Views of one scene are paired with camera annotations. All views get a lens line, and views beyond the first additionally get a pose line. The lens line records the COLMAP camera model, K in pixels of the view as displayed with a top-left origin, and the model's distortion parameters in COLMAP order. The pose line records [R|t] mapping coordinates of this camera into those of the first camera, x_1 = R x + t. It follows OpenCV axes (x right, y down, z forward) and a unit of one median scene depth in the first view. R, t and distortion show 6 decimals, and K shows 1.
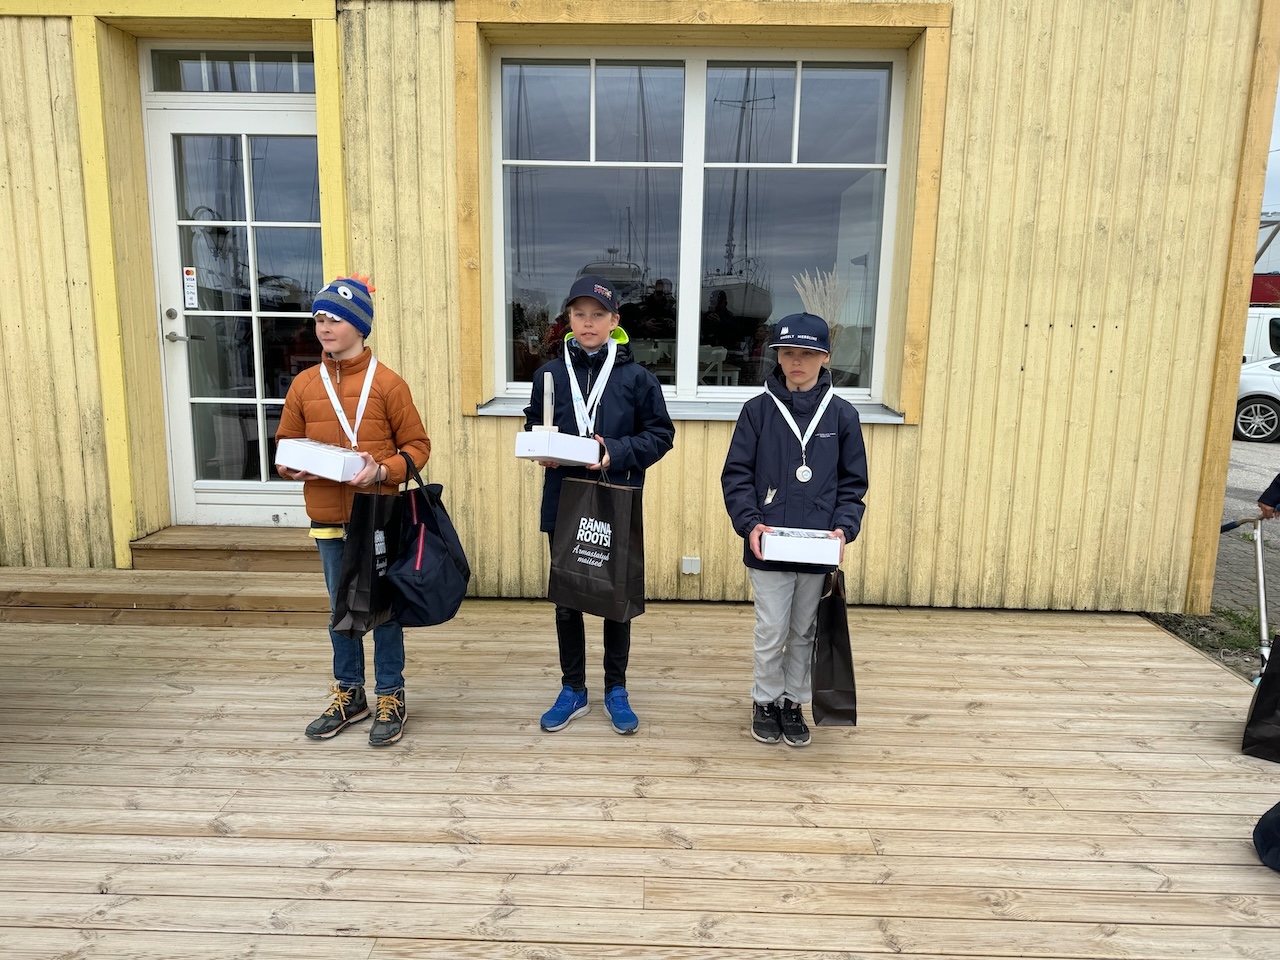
lens RADIAL K [[924.9, 0, 648.1], [0, 924.9, 468.6], [0, 0, 1]] dist [0.013894, -0.030615]
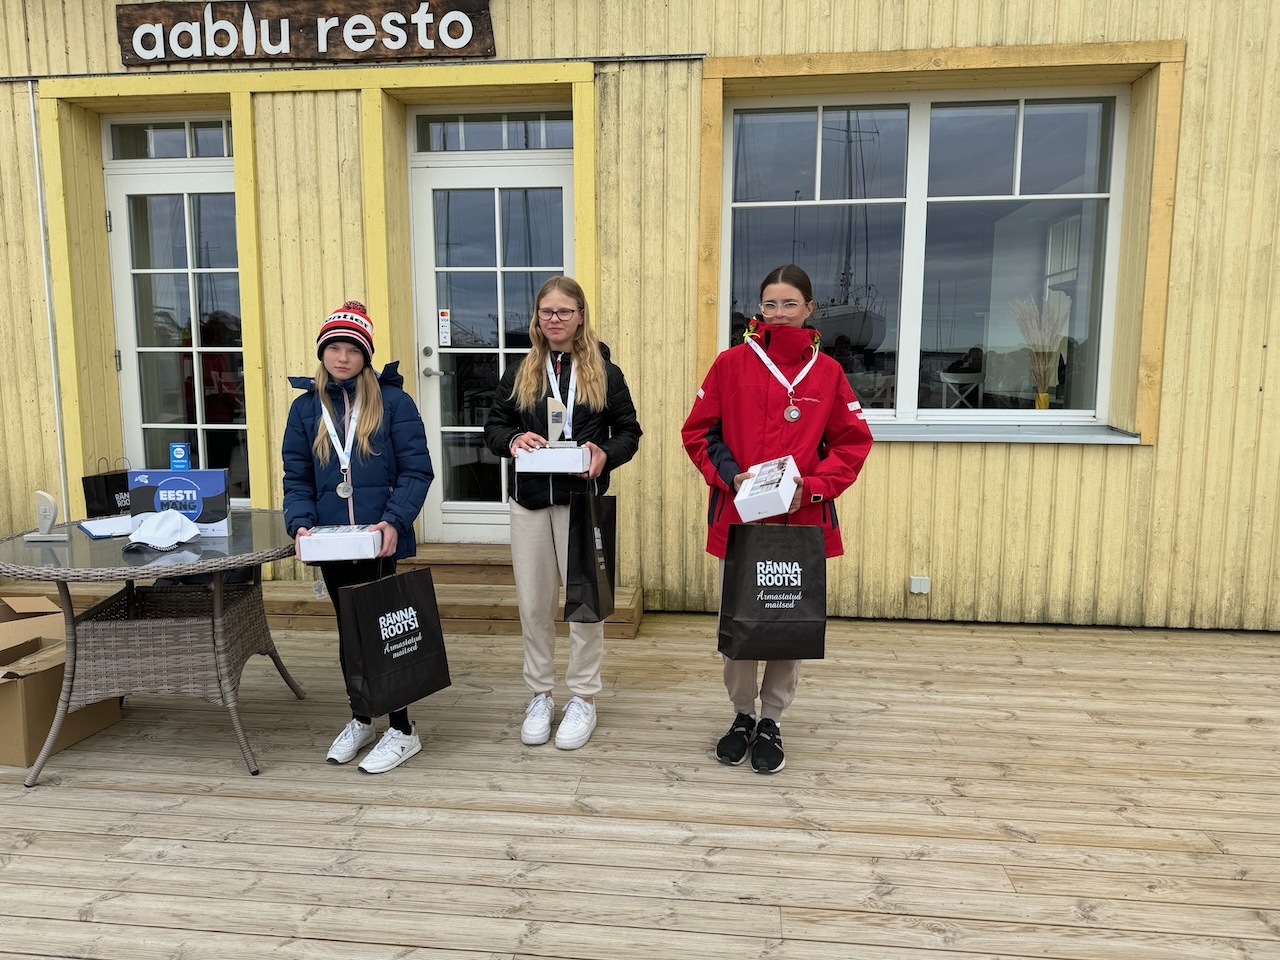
lens RADIAL K [[924.9, 0, 619.4], [0, 924.9, 458.3], [0, 0, 1]] dist [0.013894, -0.030615]
pose [[0.994231, -0.006074, -0.107085, -0.187722], [0.000975, 0.998865, -0.047611, 0.014642], [0.107253, 0.047232, 0.993109, -0.070433]]
